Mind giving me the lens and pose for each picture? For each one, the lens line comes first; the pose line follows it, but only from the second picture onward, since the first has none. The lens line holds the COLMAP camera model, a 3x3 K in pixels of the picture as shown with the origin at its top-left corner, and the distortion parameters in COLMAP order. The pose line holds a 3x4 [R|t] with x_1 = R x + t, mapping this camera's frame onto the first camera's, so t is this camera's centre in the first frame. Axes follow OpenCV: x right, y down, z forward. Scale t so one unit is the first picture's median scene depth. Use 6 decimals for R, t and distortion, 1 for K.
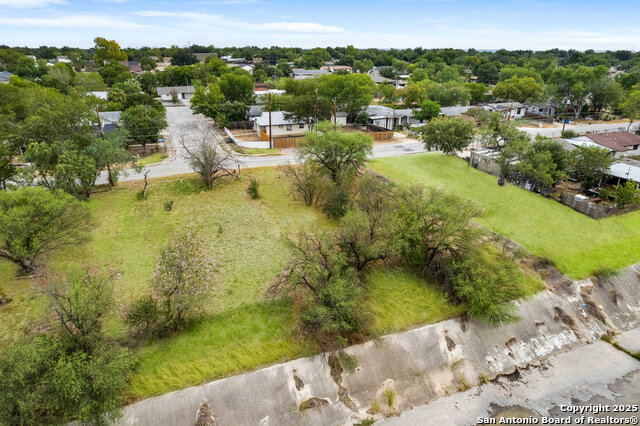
lens RADIAL K [[434.9, 0, 317.5], [0, 434.9, 201.8], [0, 0, 1]] dist [-0.080629, 0.078556]
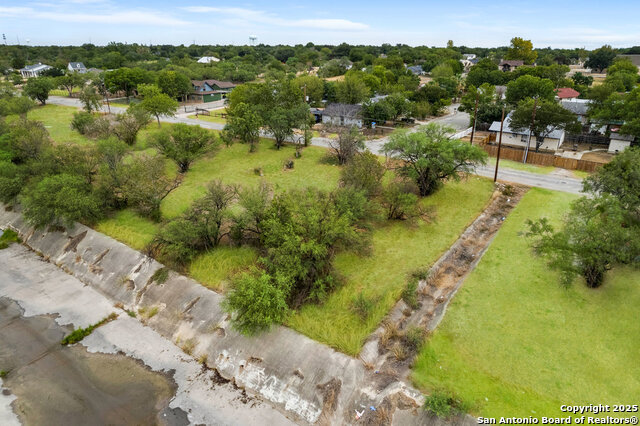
lens RADIAL K [[434.9, 0, 317.5], [0, 434.9, 201.8], [0, 0, 1]] dist [-0.080629, 0.078556]
pose [[0.499186, 0.290691, -0.816279, 1.110449], [-0.293990, 0.942987, 0.156028, -0.158488], [0.815097, 0.162091, 0.556186, 0.527130]]
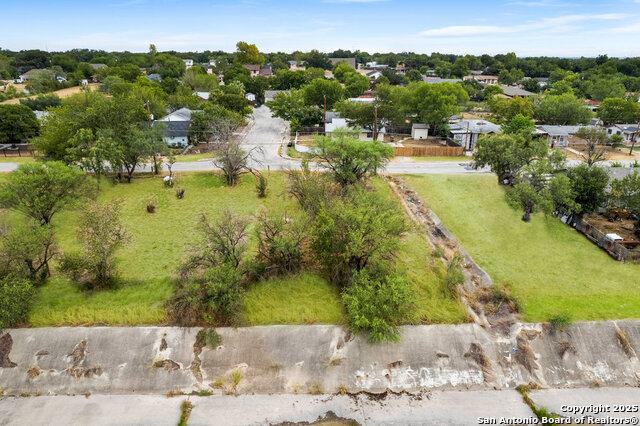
lens RADIAL K [[482.8, 0, 320.0], [0, 482.8, 213.0], [0, 0, 1]] dist [-0.046985, 0.006386]
pose [[0.933044, 0.116191, -0.340484, 0.591353], [-0.124046, 0.992276, -0.001313, 0.021294], [0.337701, 0.043461, 0.940249, -0.050572]]
